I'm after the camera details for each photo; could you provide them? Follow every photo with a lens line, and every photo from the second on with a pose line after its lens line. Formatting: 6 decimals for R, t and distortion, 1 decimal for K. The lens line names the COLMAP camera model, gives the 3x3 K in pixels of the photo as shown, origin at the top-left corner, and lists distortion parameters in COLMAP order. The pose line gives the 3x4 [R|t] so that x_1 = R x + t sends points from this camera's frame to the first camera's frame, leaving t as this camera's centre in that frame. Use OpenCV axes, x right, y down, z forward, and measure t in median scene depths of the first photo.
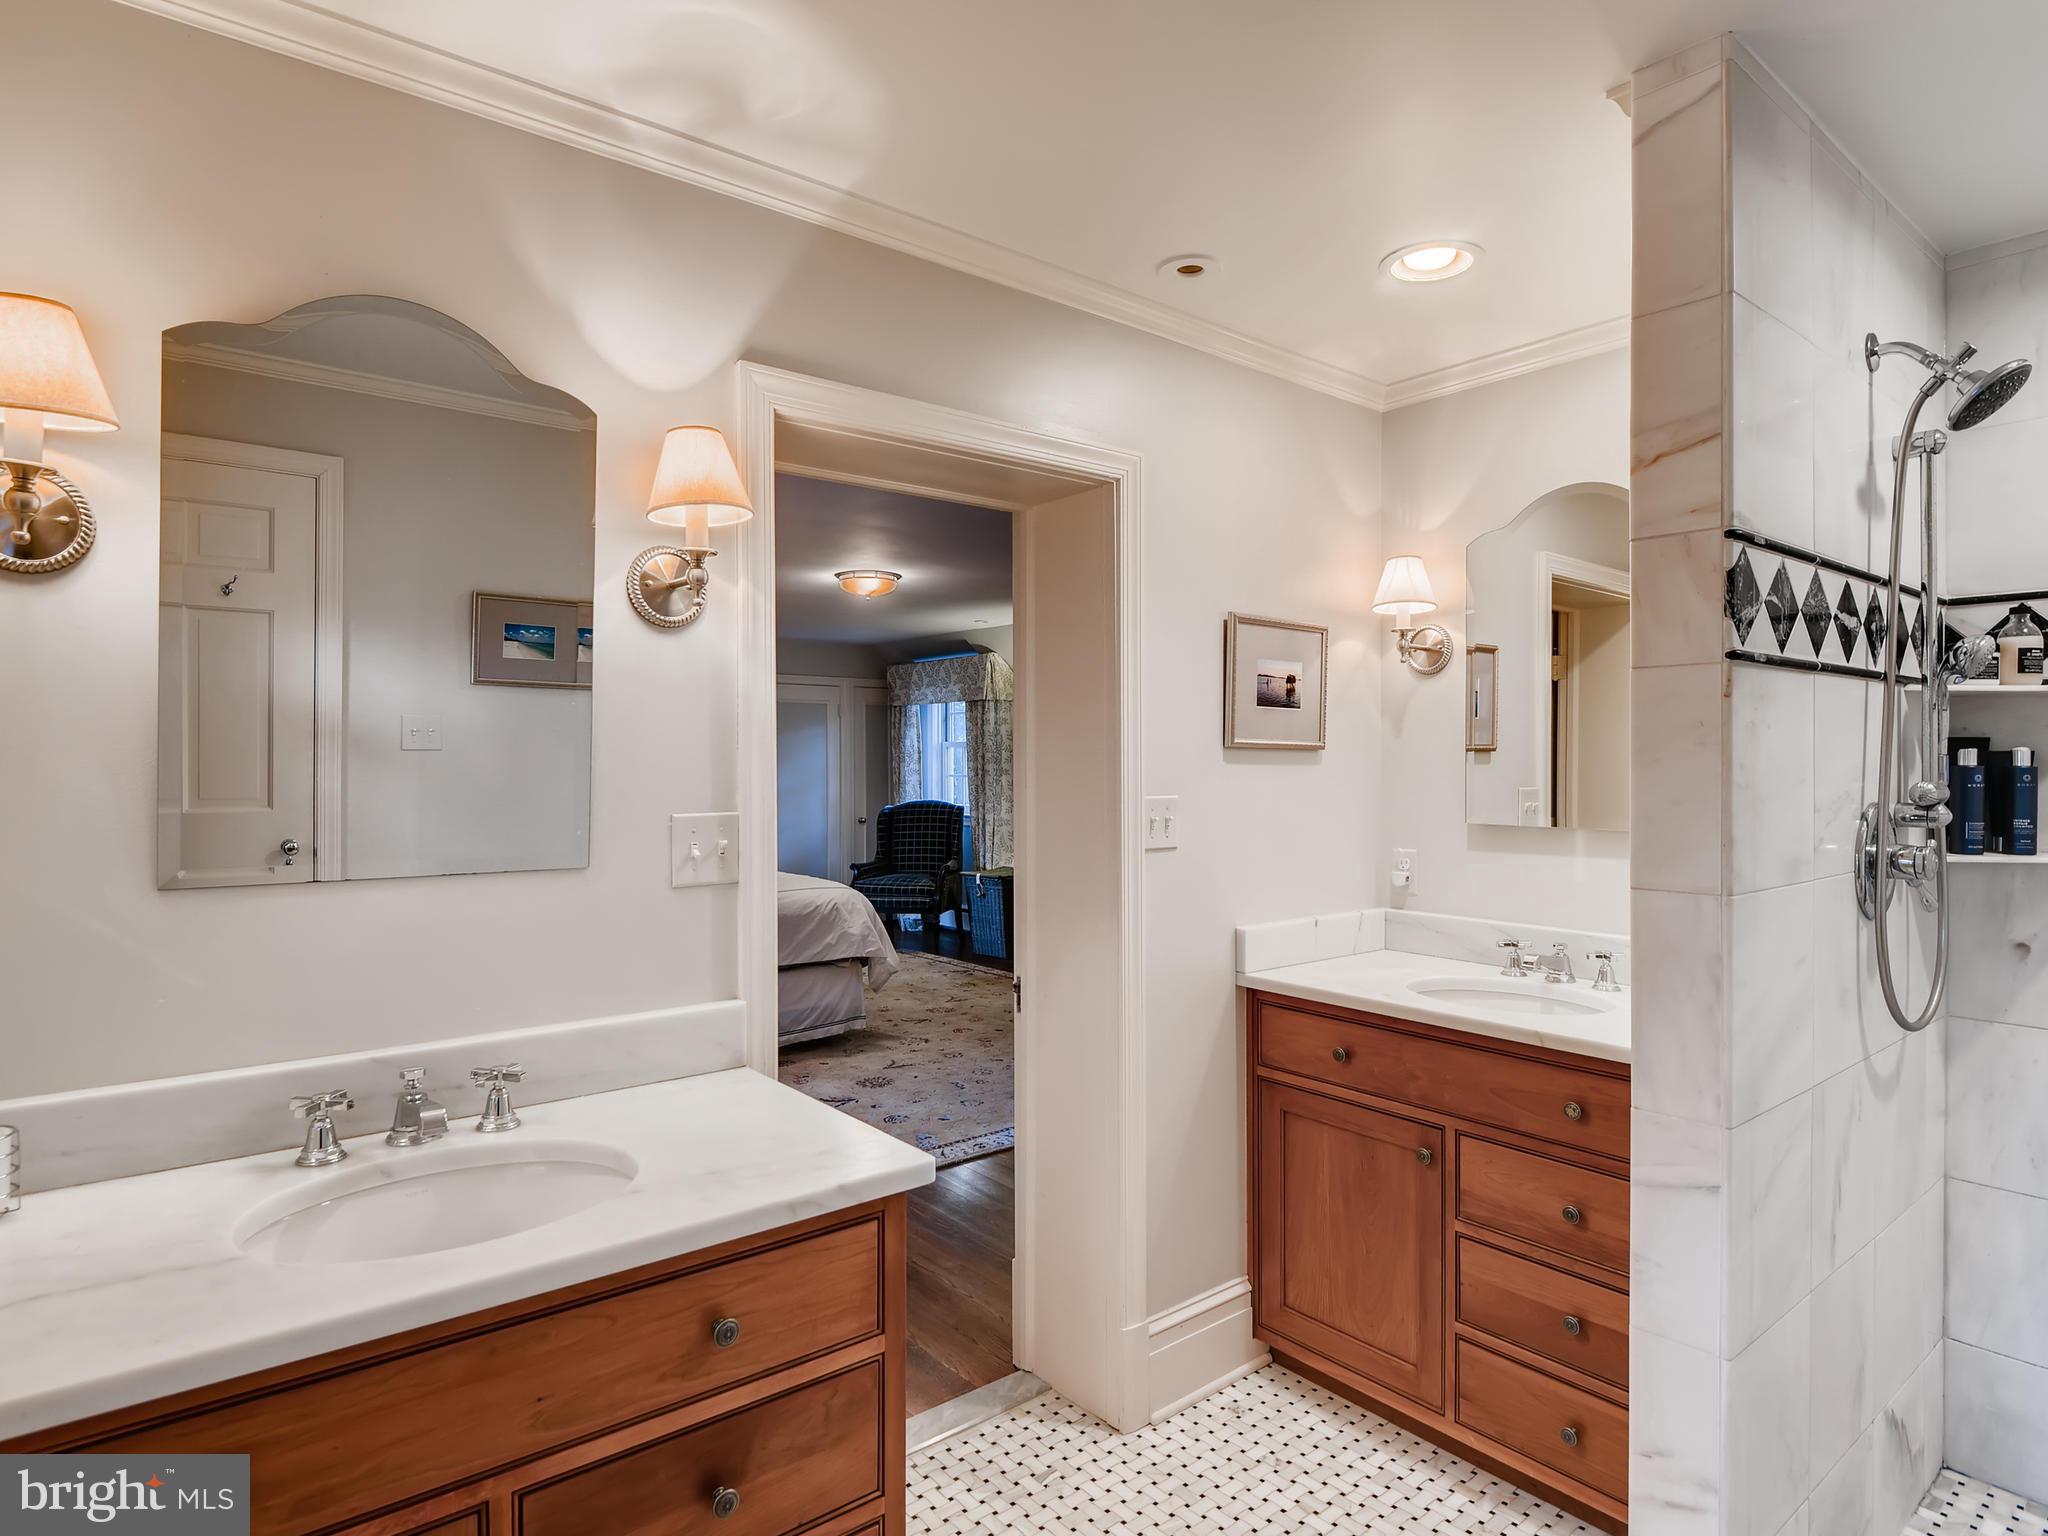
lens RADIAL K [[1170.4, 0, 1024.4], [0, 1170.4, 765.7], [0, 0, 1]] dist [0.002538, -0.000511]
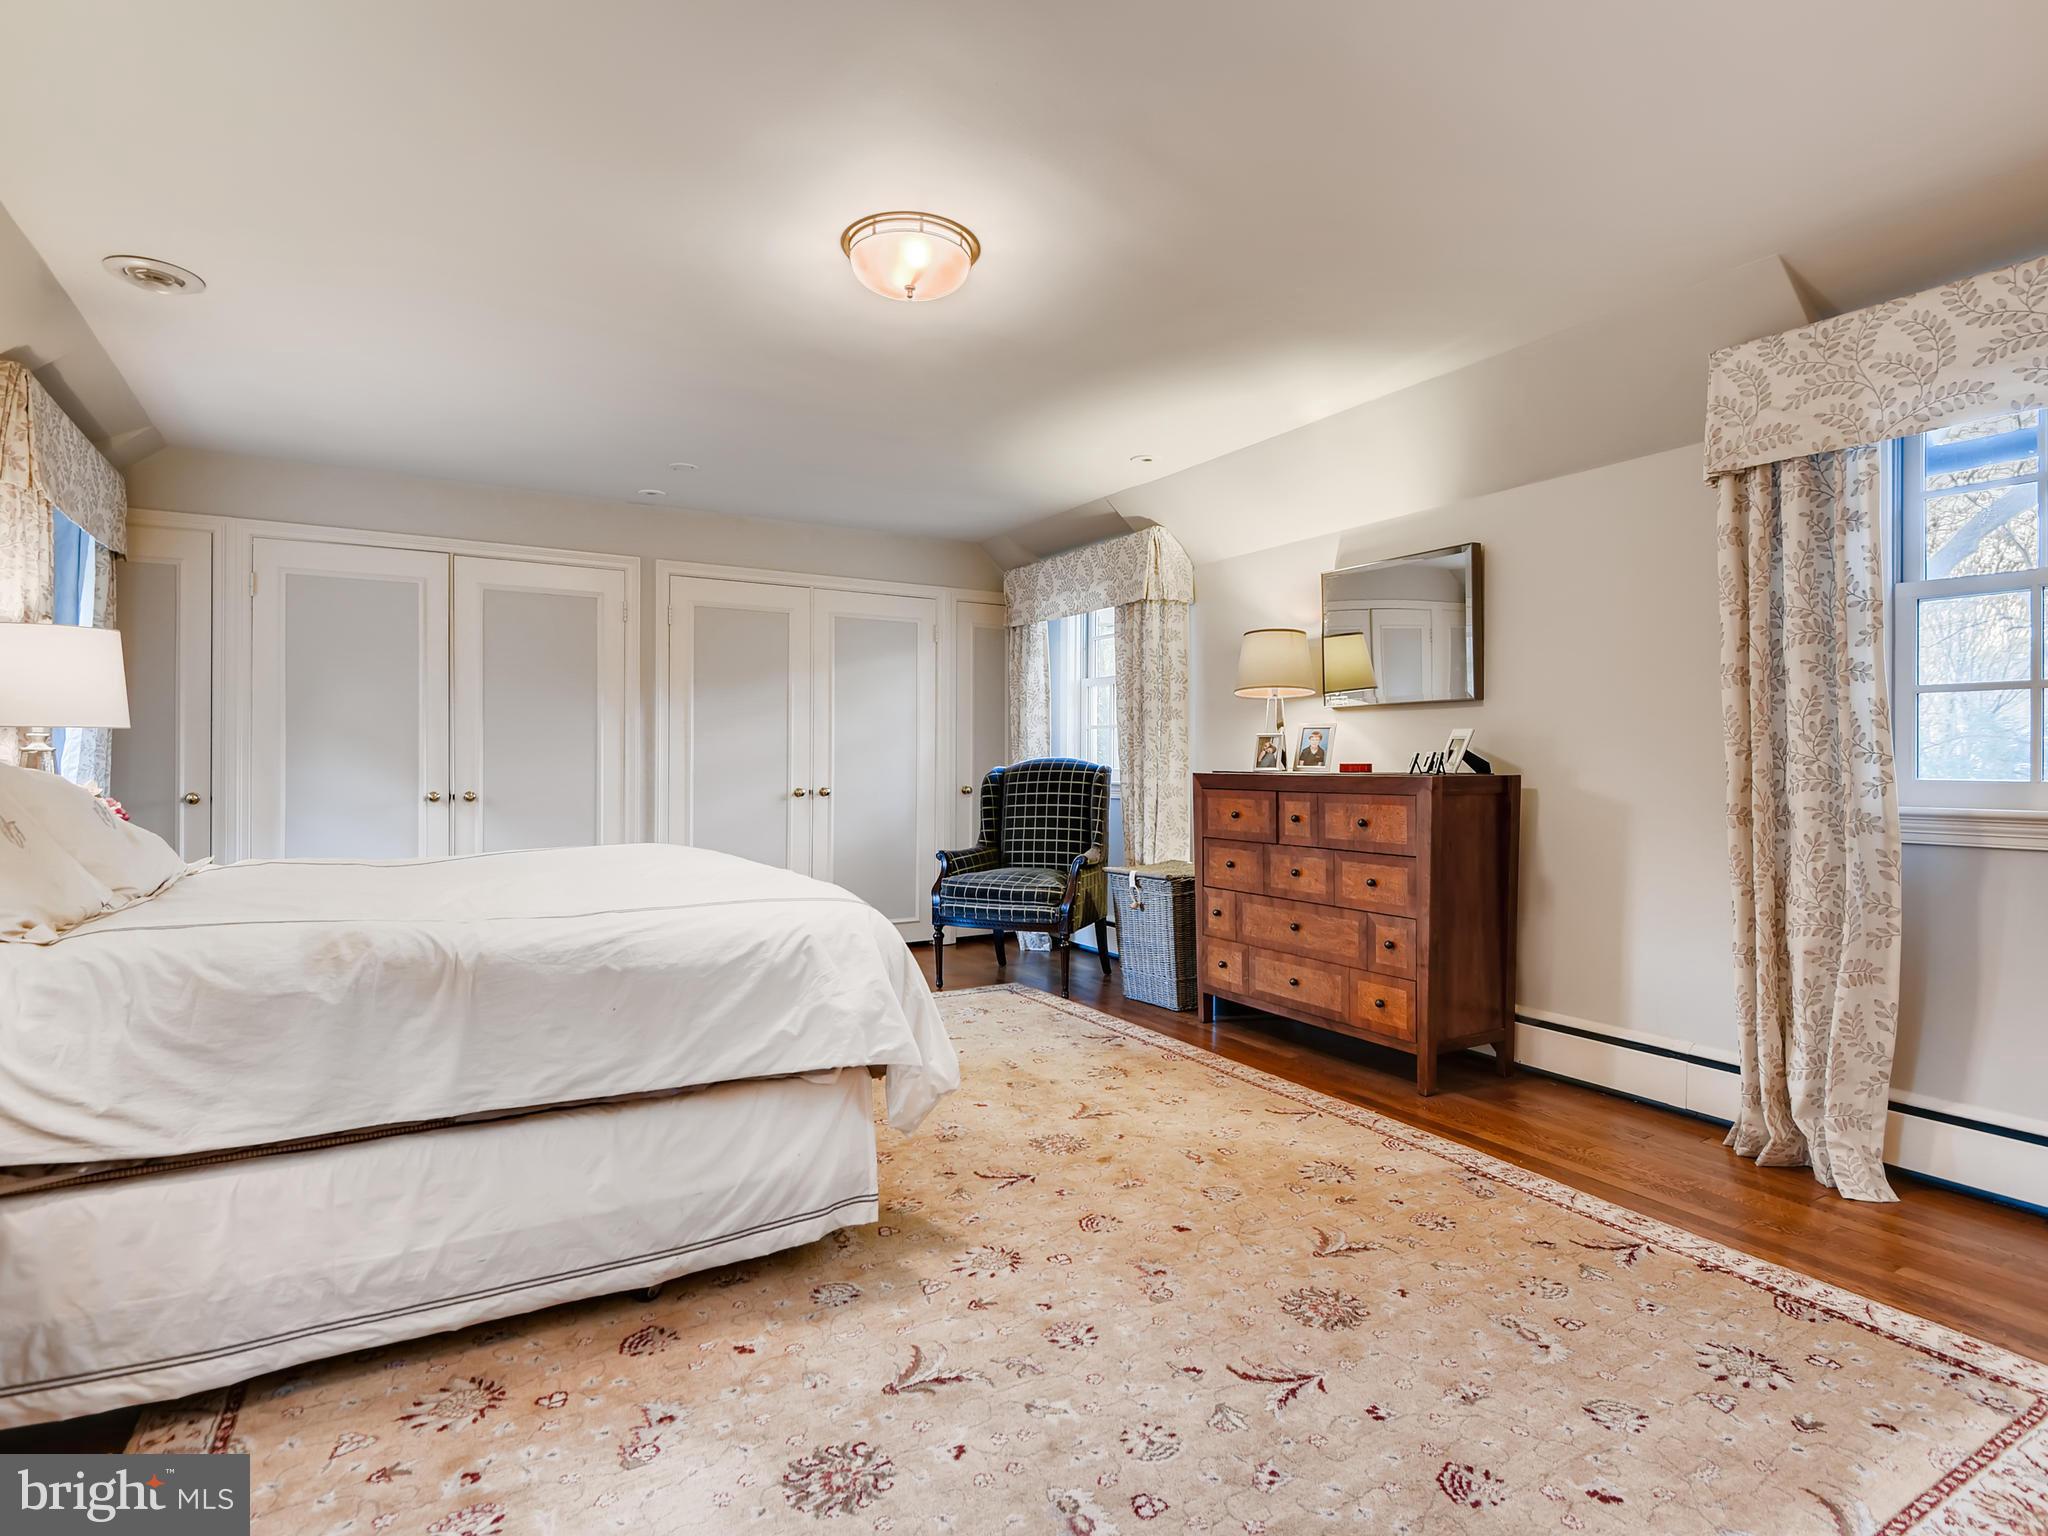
lens RADIAL K [[1059.7, 0, 1019.4], [0, 1059.7, 766.2], [0, 0, 1]] dist [-0.001982, -0.000162]
pose [[0.990035, 0.010154, -0.140453, -0.019206], [-0.010320, 0.999947, -0.000448, 0.035237], [0.140441, 0.001893, 0.990087, 0.407035]]
